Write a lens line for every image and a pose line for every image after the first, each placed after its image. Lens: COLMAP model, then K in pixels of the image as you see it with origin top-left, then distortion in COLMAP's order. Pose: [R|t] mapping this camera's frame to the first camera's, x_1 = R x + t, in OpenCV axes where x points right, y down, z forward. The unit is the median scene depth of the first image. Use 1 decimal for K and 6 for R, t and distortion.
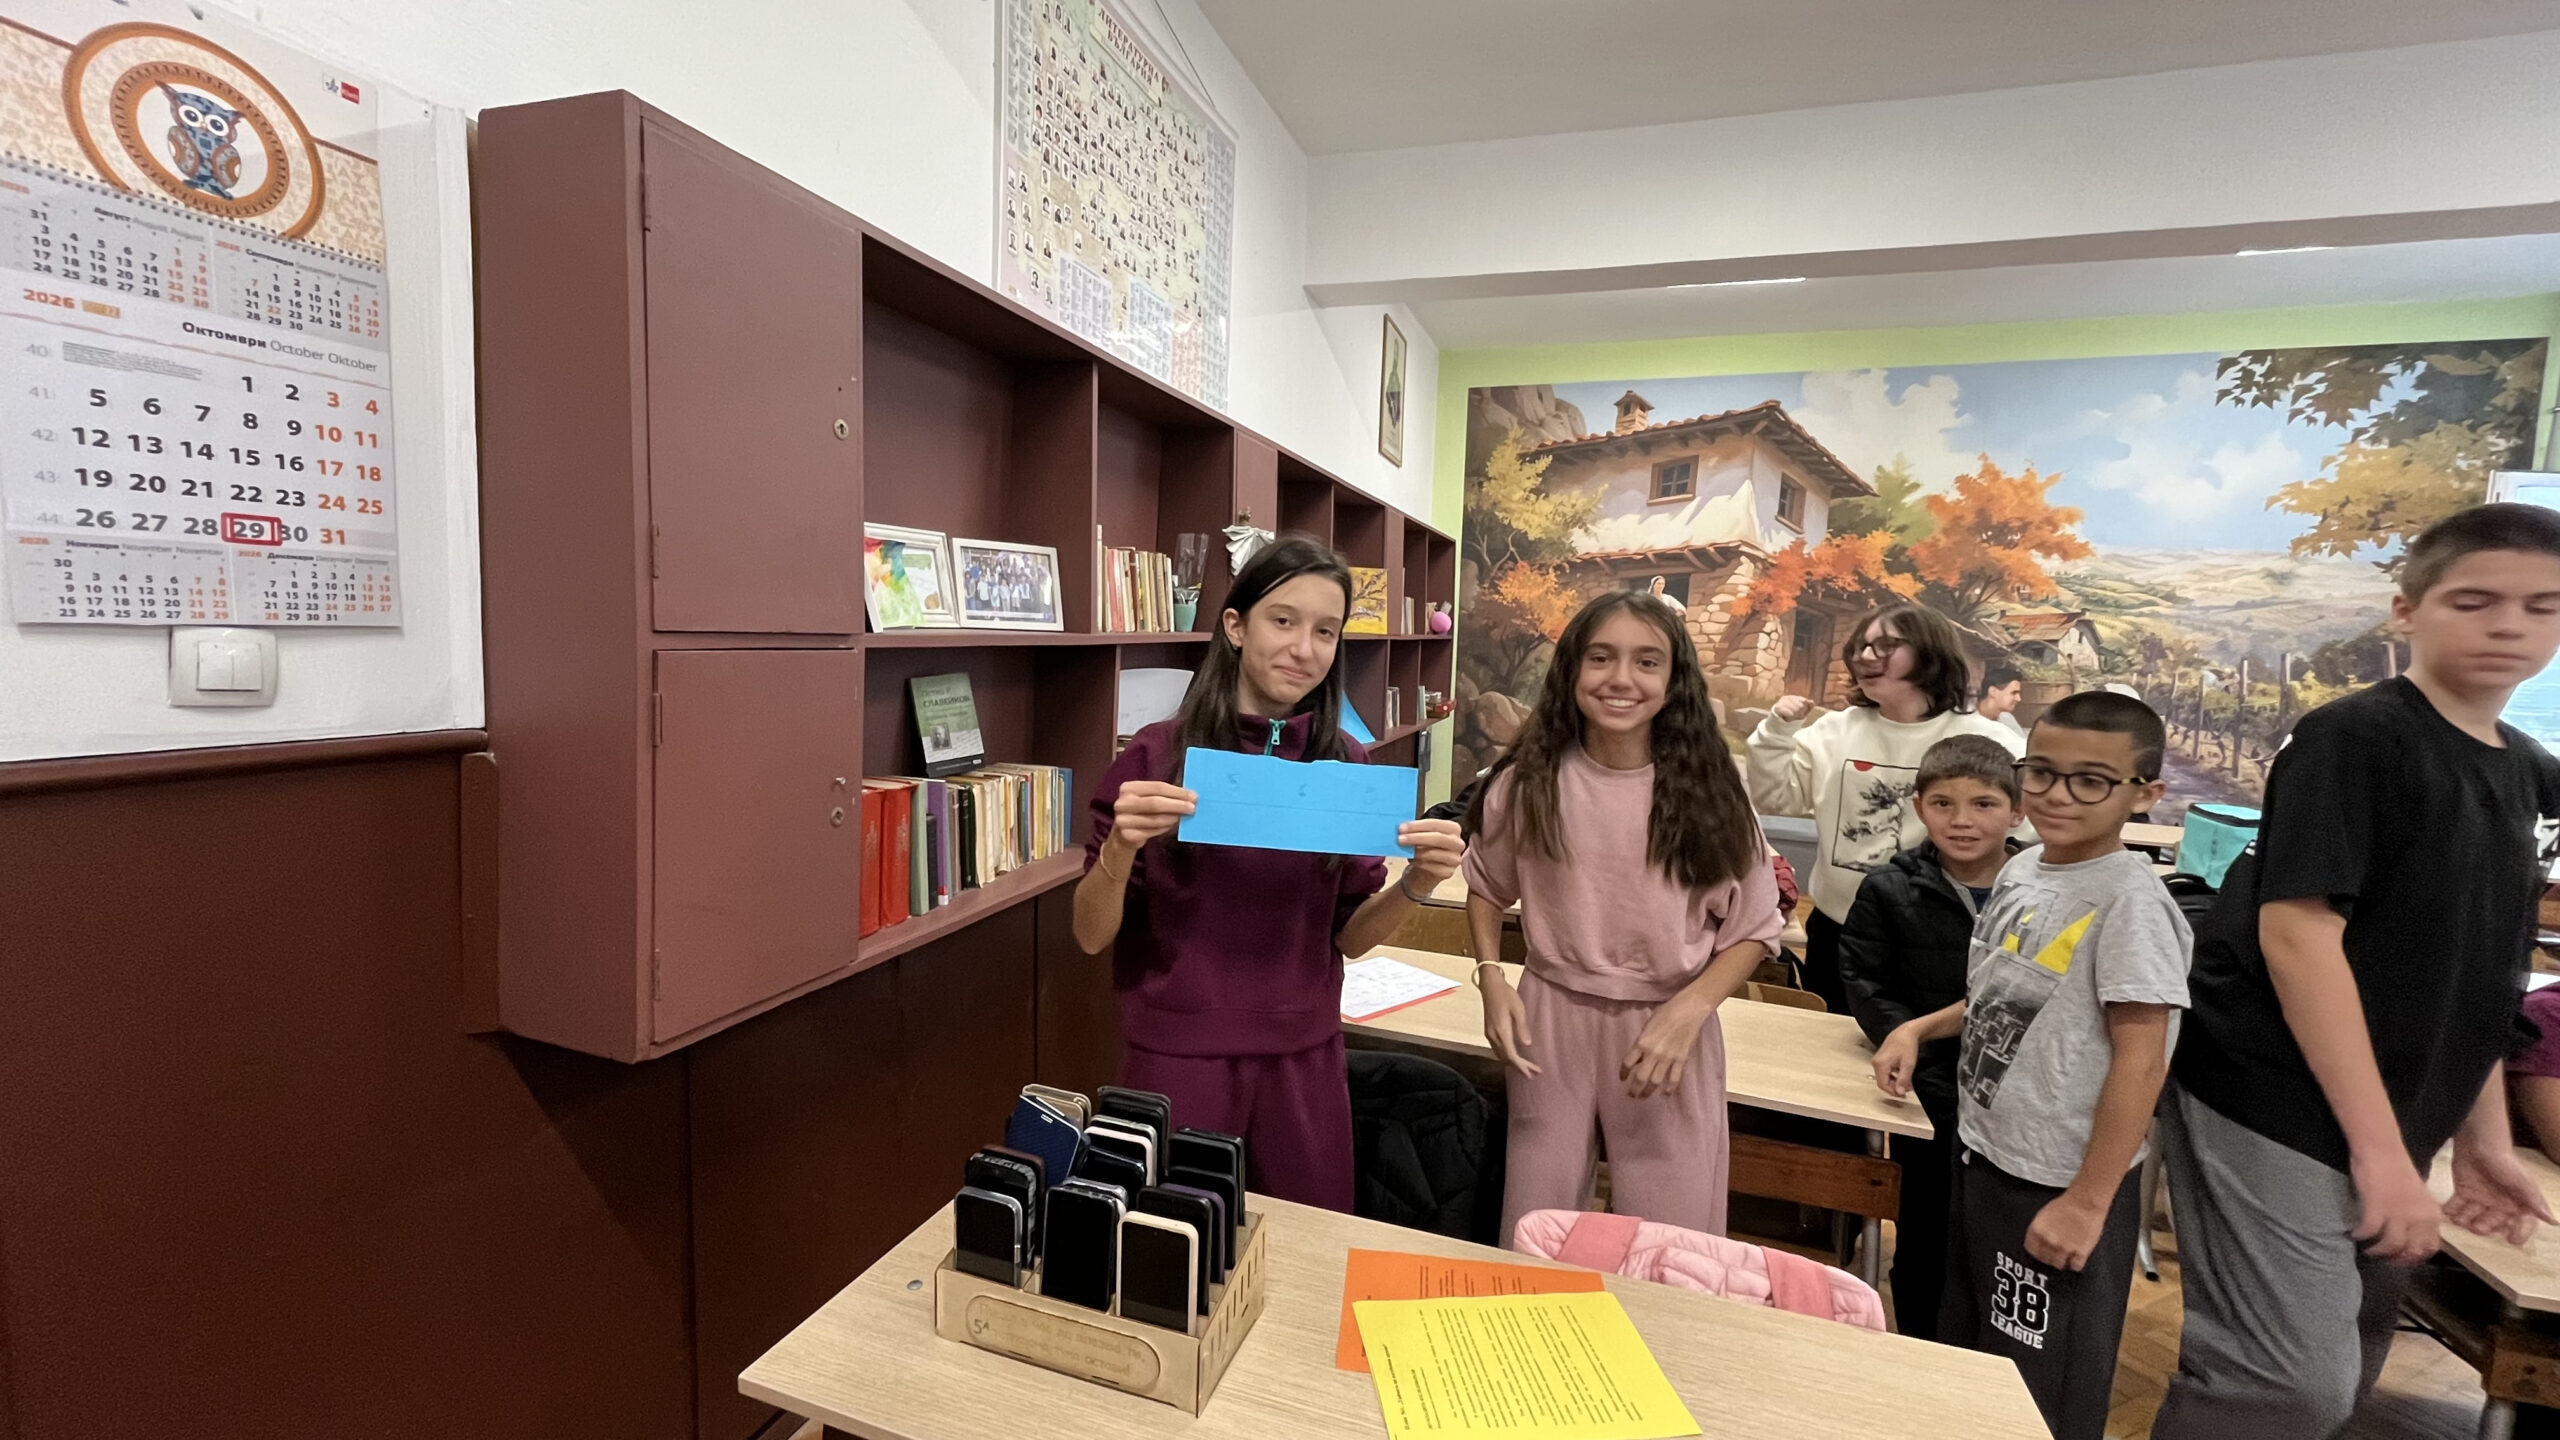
lens RADIAL K [[1037.4, 0, 1279.1], [0, 1037.4, 719.2], [0, 0, 1]] dist [-0.003194, 0.000000]
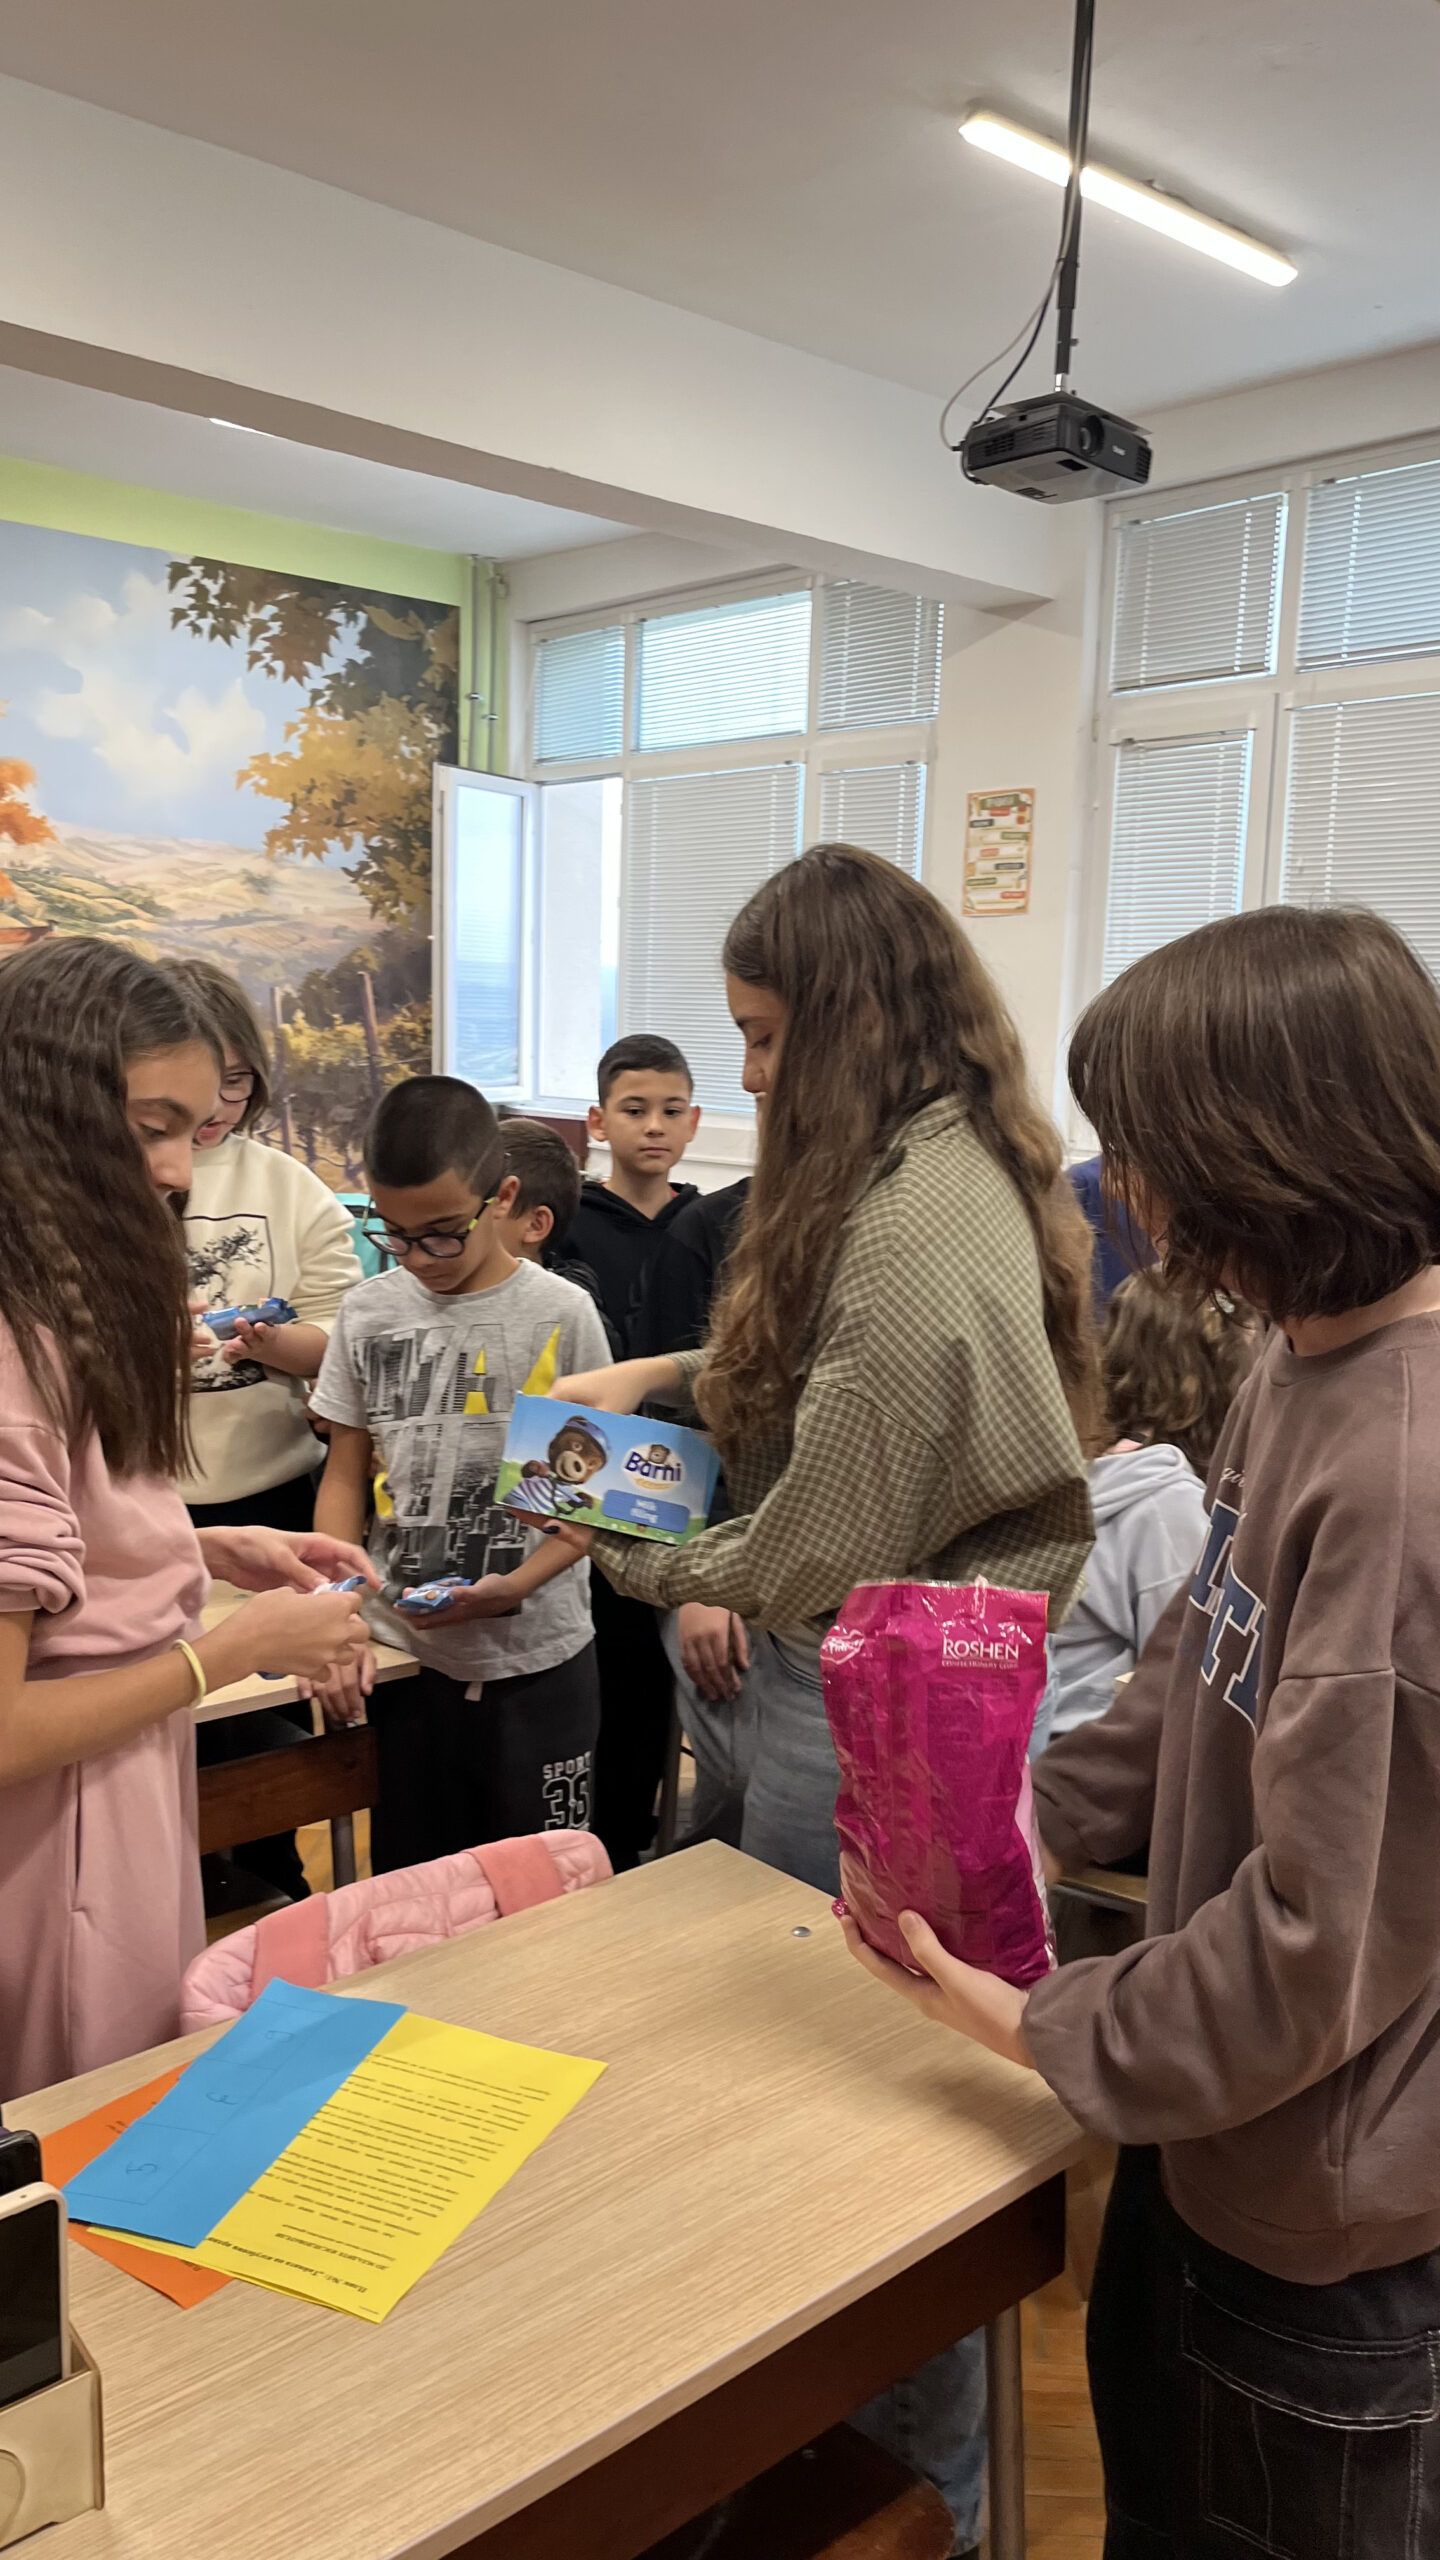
lens RADIAL K [[1932.9, 0, 691.8], [0, 1932.9, 1274.9], [0, 0, 1]] dist [0.060158, -0.088892]
pose [[0.486066, -0.140163, 0.862609, -0.115732], [0.067162, 0.990127, 0.123038, -0.008662], [-0.871337, -0.001870, 0.490681, 0.040899]]
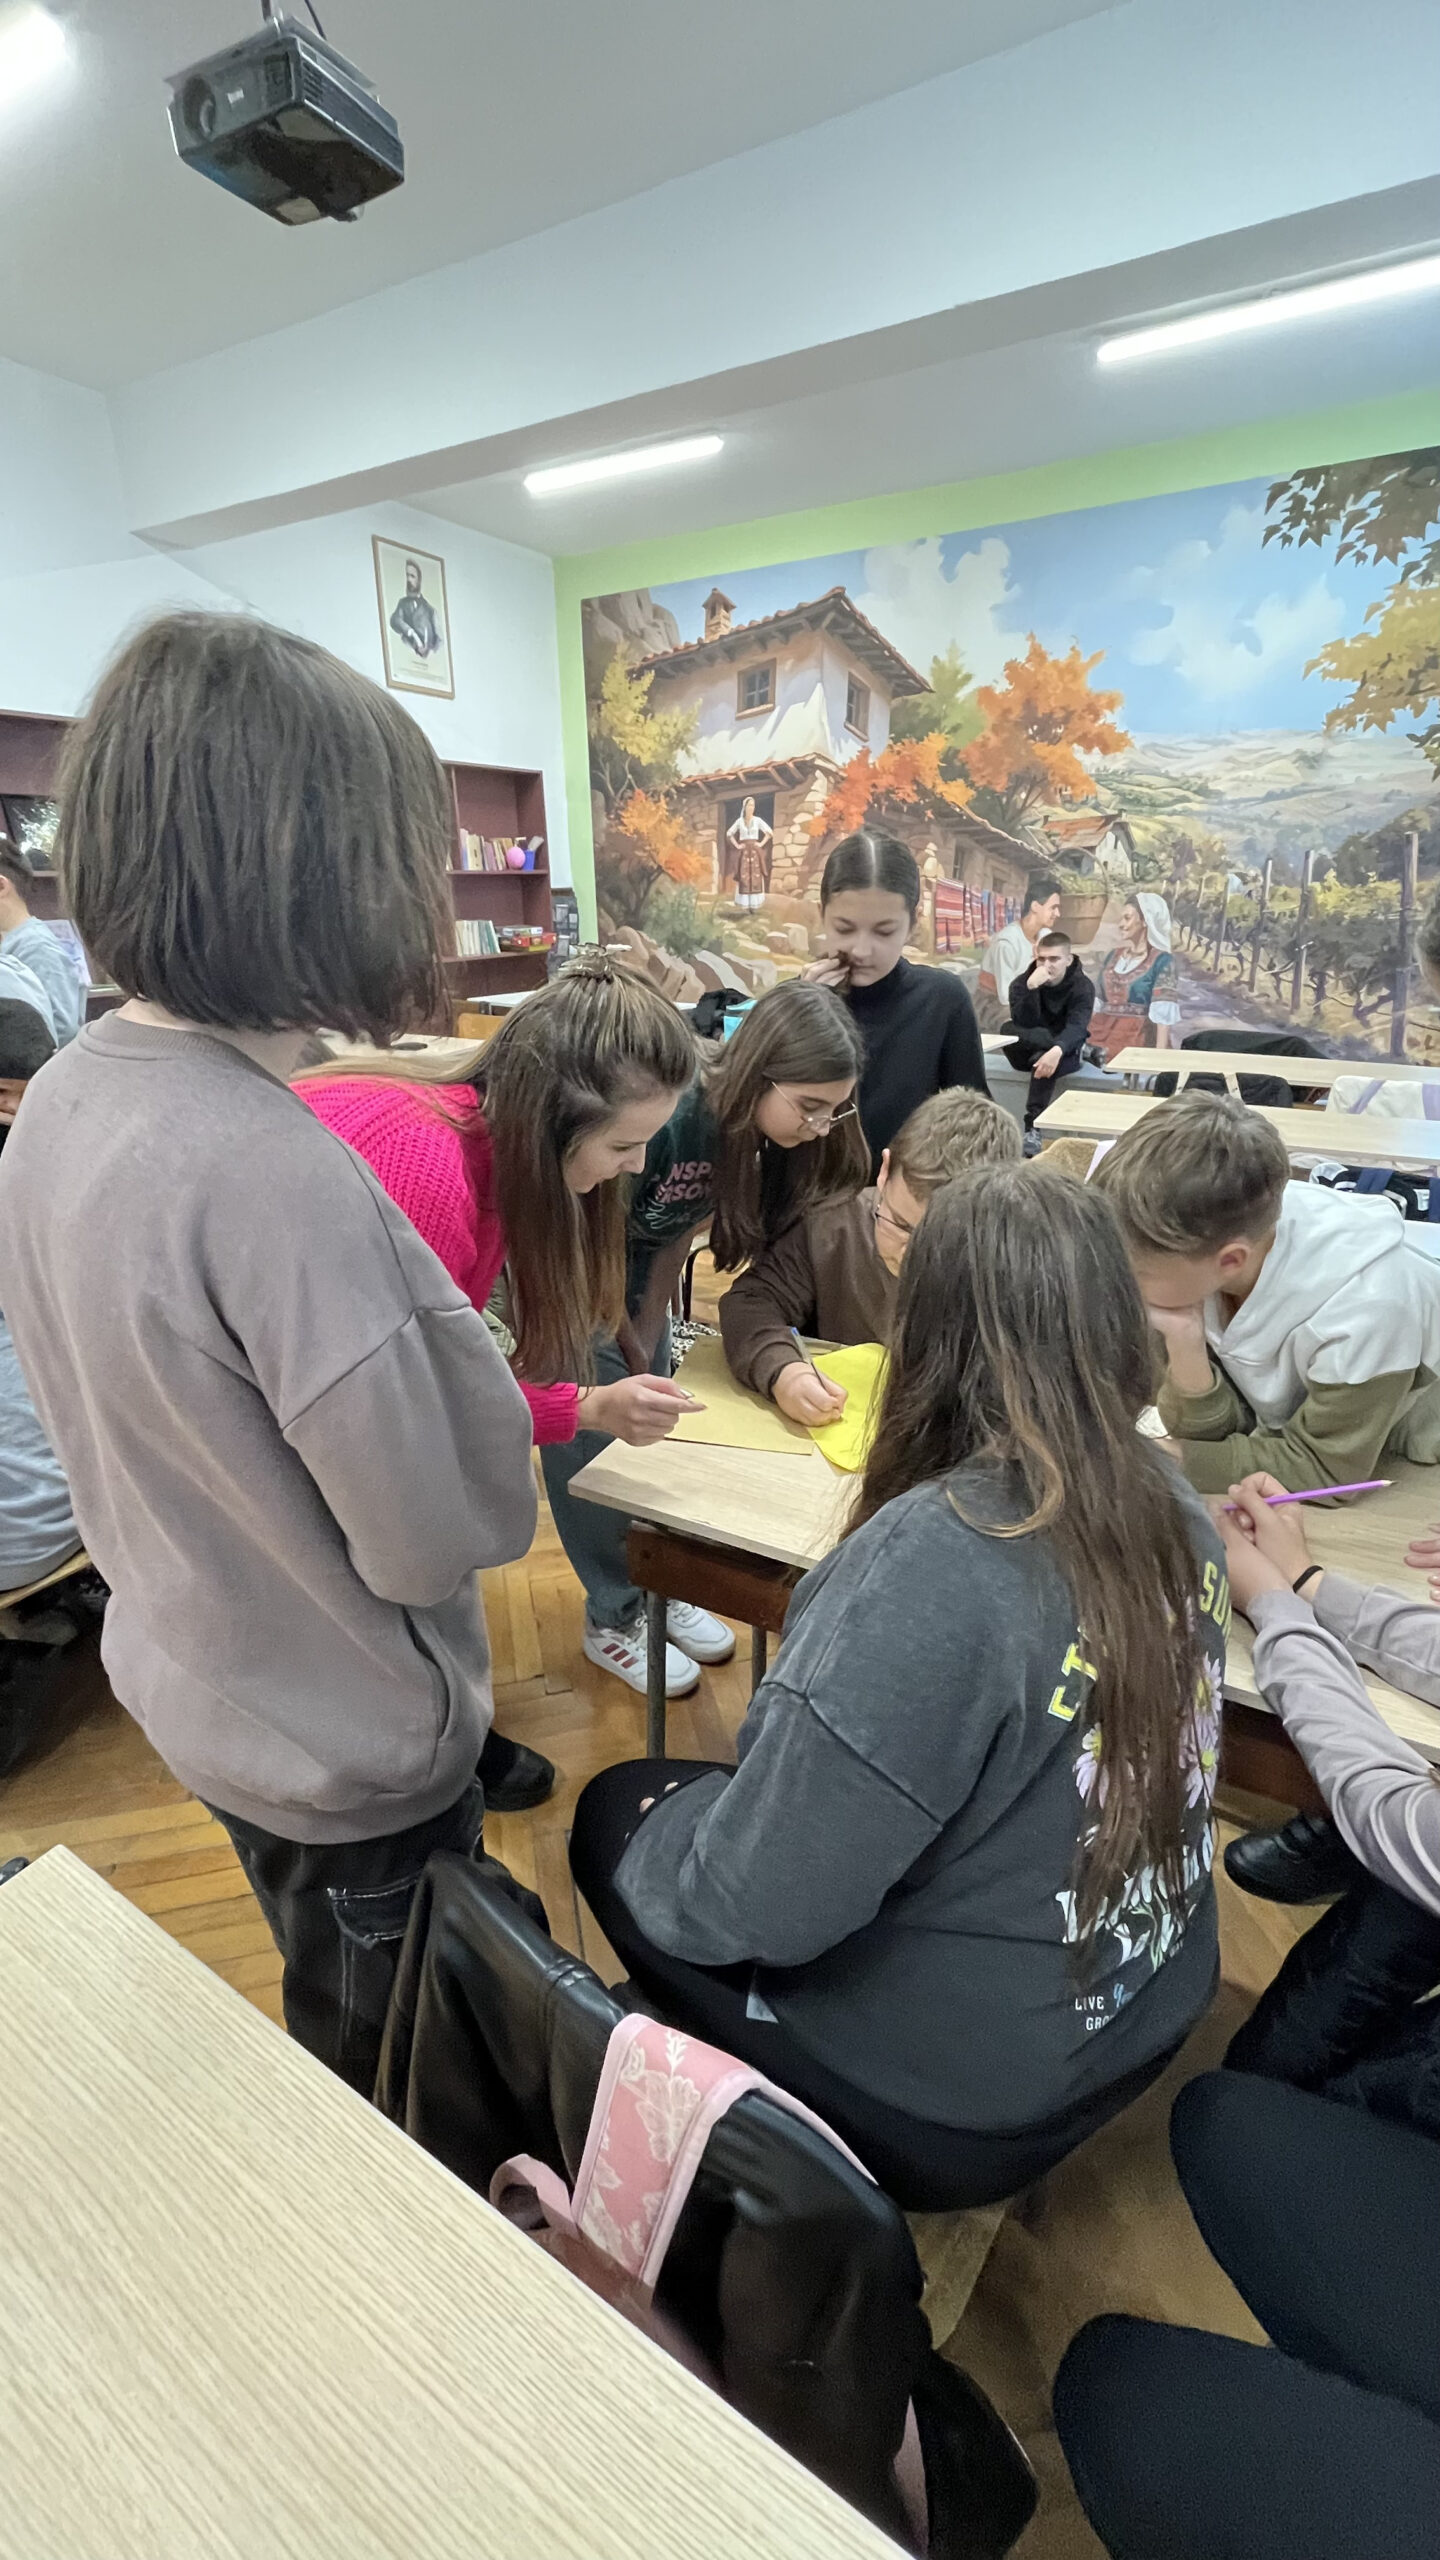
lens RADIAL K [[1037.4, 0, 730.1], [0, 1037.4, 1271.1], [0, 0, 1]] dist [-0.003194, 0.000000]
pose [[0.977745, 0.035484, -0.206775, 0.626647], [0.021751, 0.963137, 0.268129, 0.035622], [0.208666, -0.266660, 0.940931, -0.066092]]
